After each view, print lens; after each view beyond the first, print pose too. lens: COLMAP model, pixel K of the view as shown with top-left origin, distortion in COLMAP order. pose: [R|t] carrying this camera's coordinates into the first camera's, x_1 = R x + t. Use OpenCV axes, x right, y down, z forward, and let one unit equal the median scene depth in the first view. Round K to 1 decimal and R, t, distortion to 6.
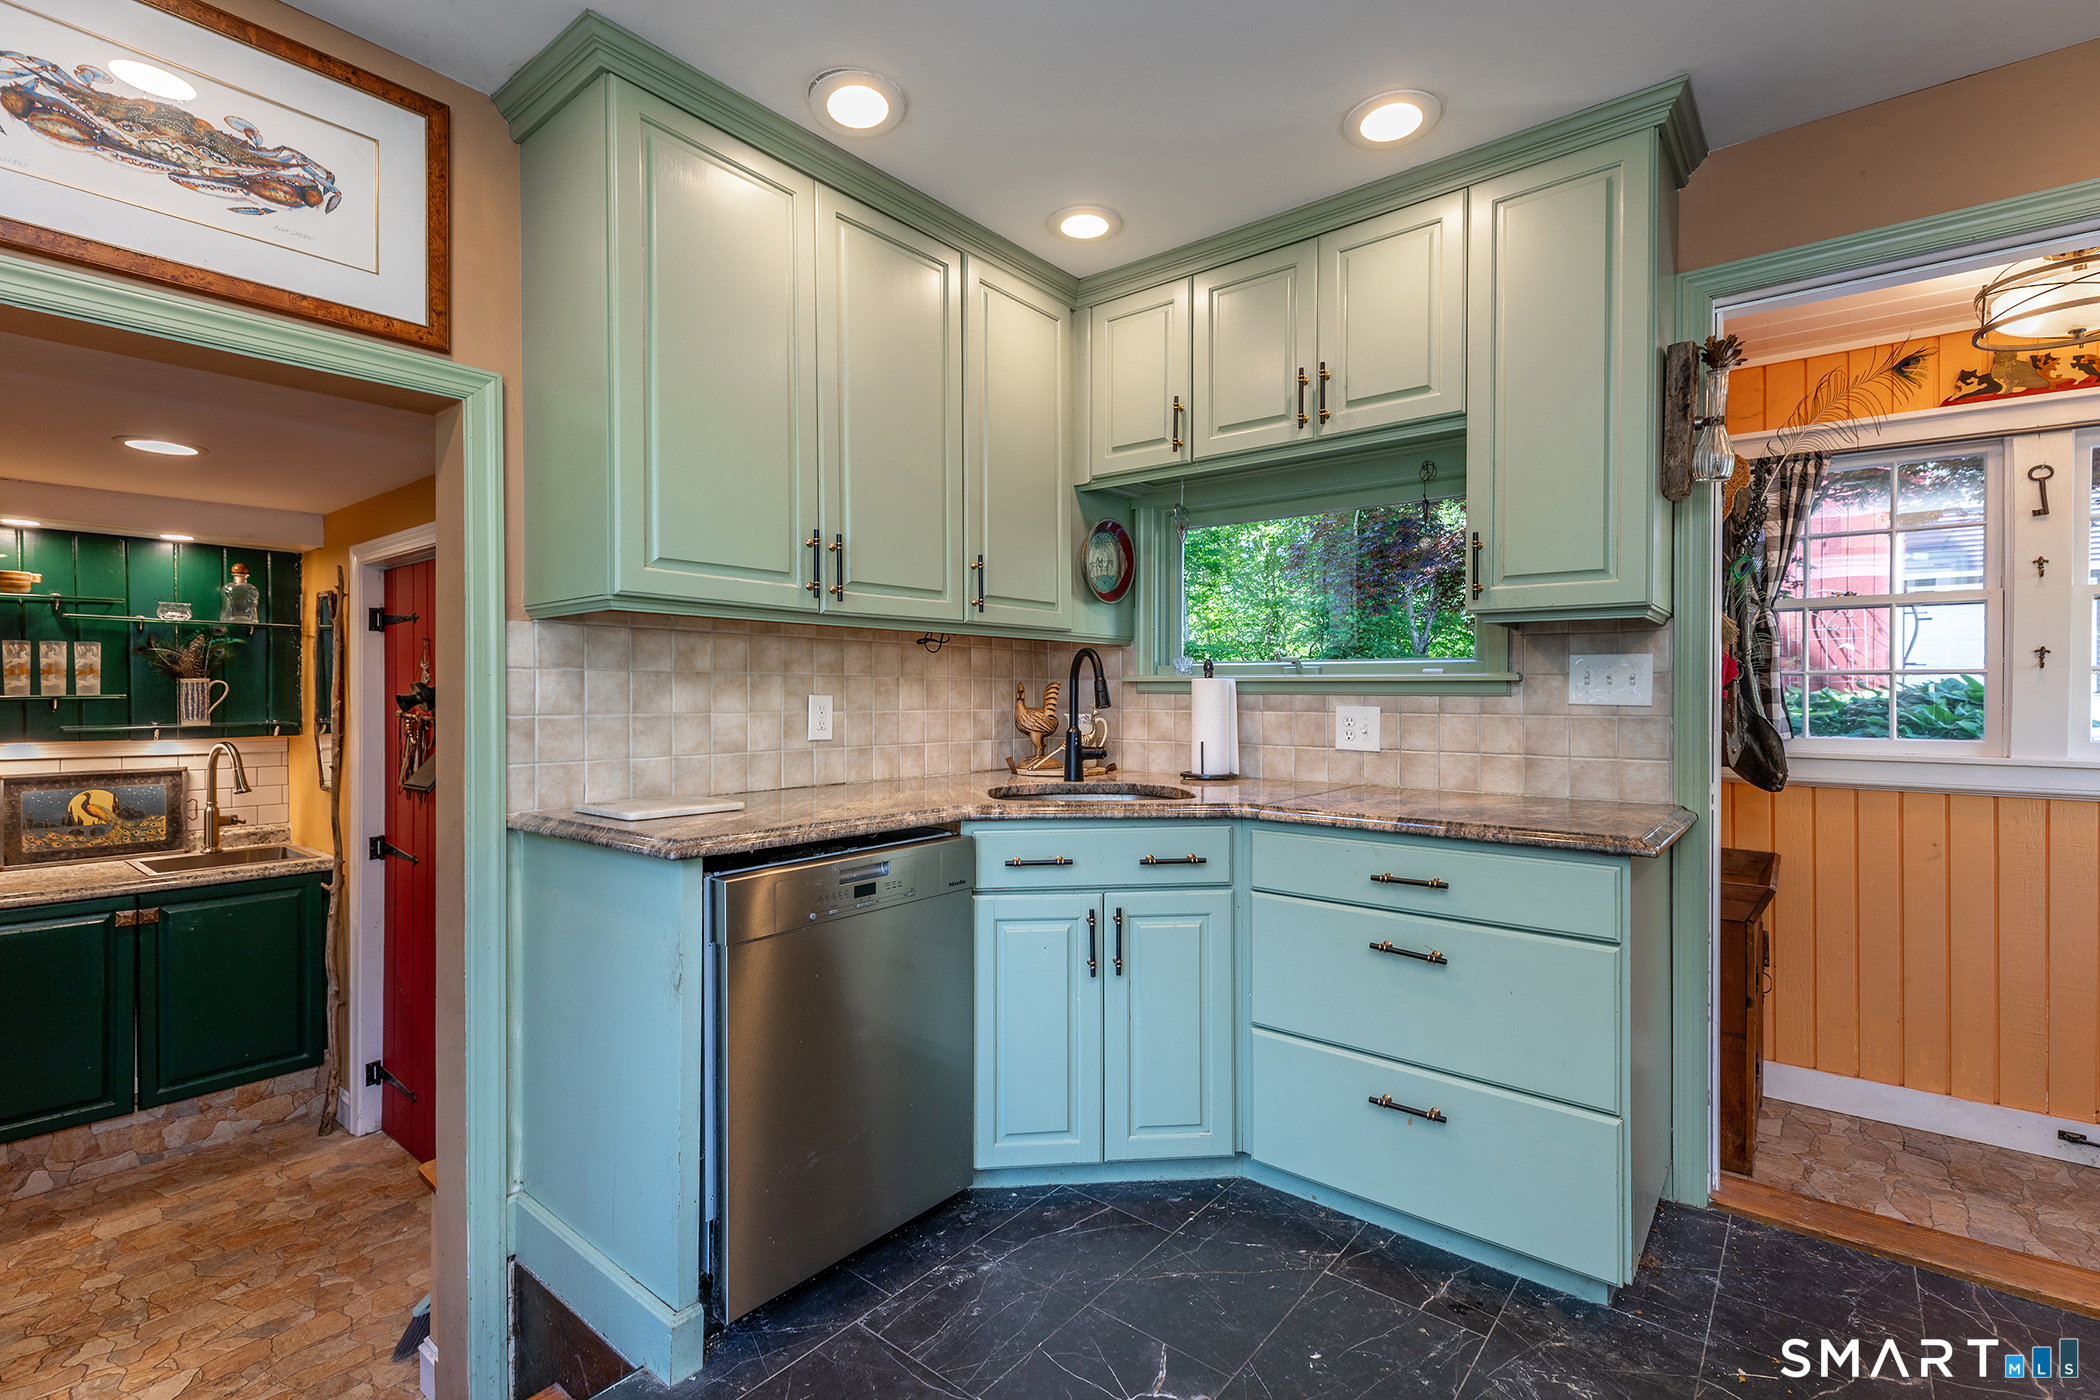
lens RADIAL K [[979.8, 0, 1043.0], [0, 979.8, 695.1], [0, 0, 1]] dist [0.005162, -0.001410]
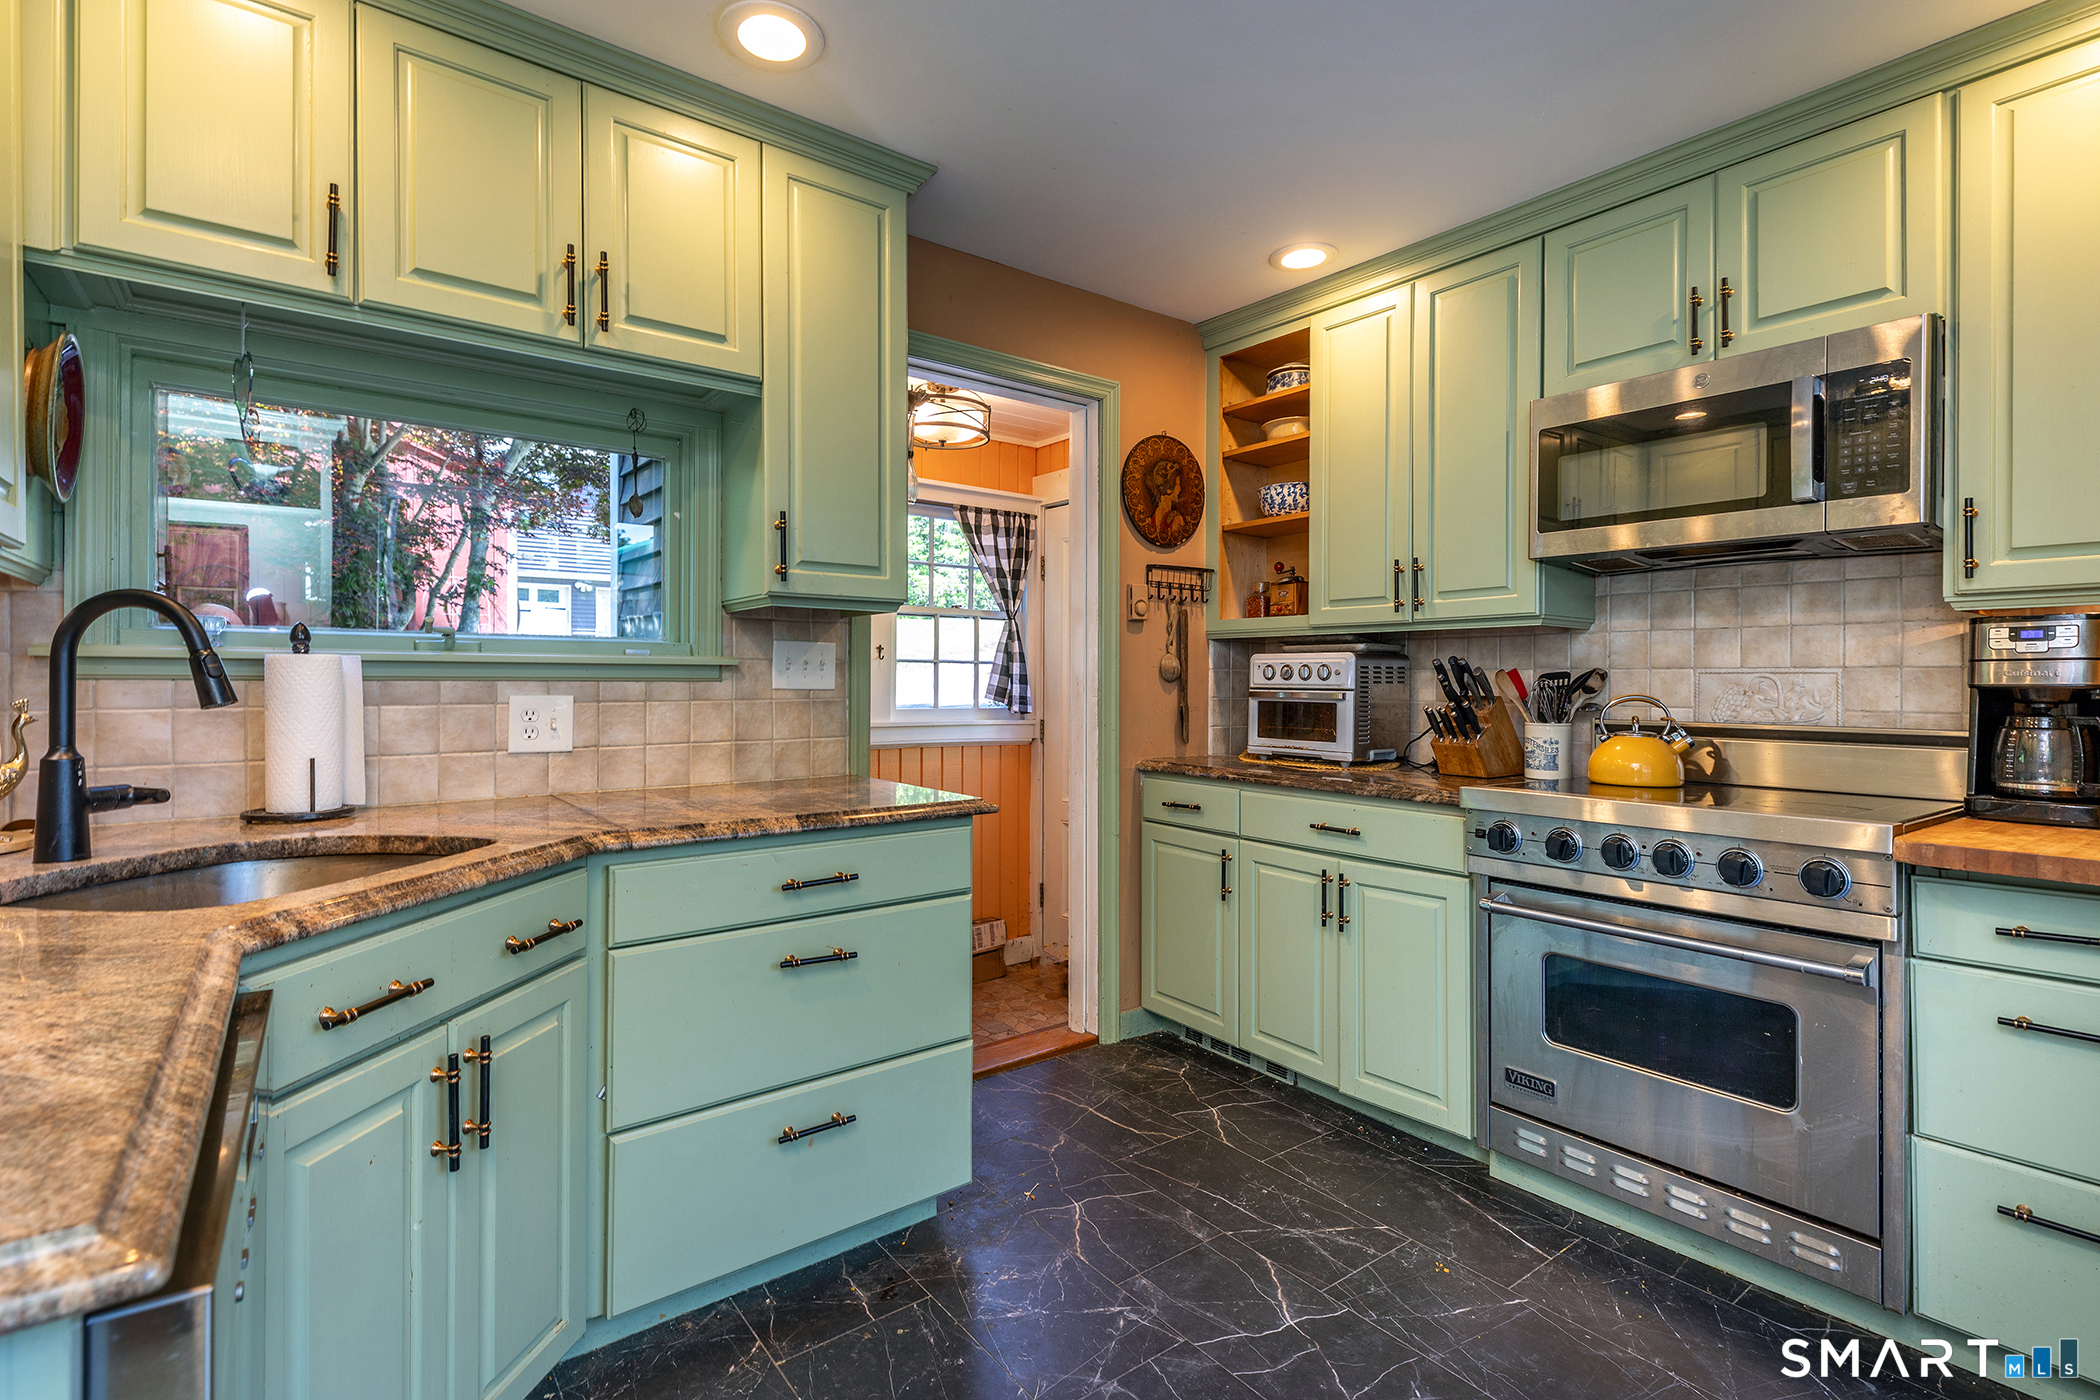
lens RADIAL K [[979.8, 0, 1048.2], [0, 979.8, 684.8], [0, 0, 1]] dist [0.005162, -0.001410]
pose [[0.205800, -0.007520, 0.978565, -0.392319], [0.002743, 0.999971, 0.007108, -0.001531], [-0.978590, 0.001222, 0.205815, 0.482256]]
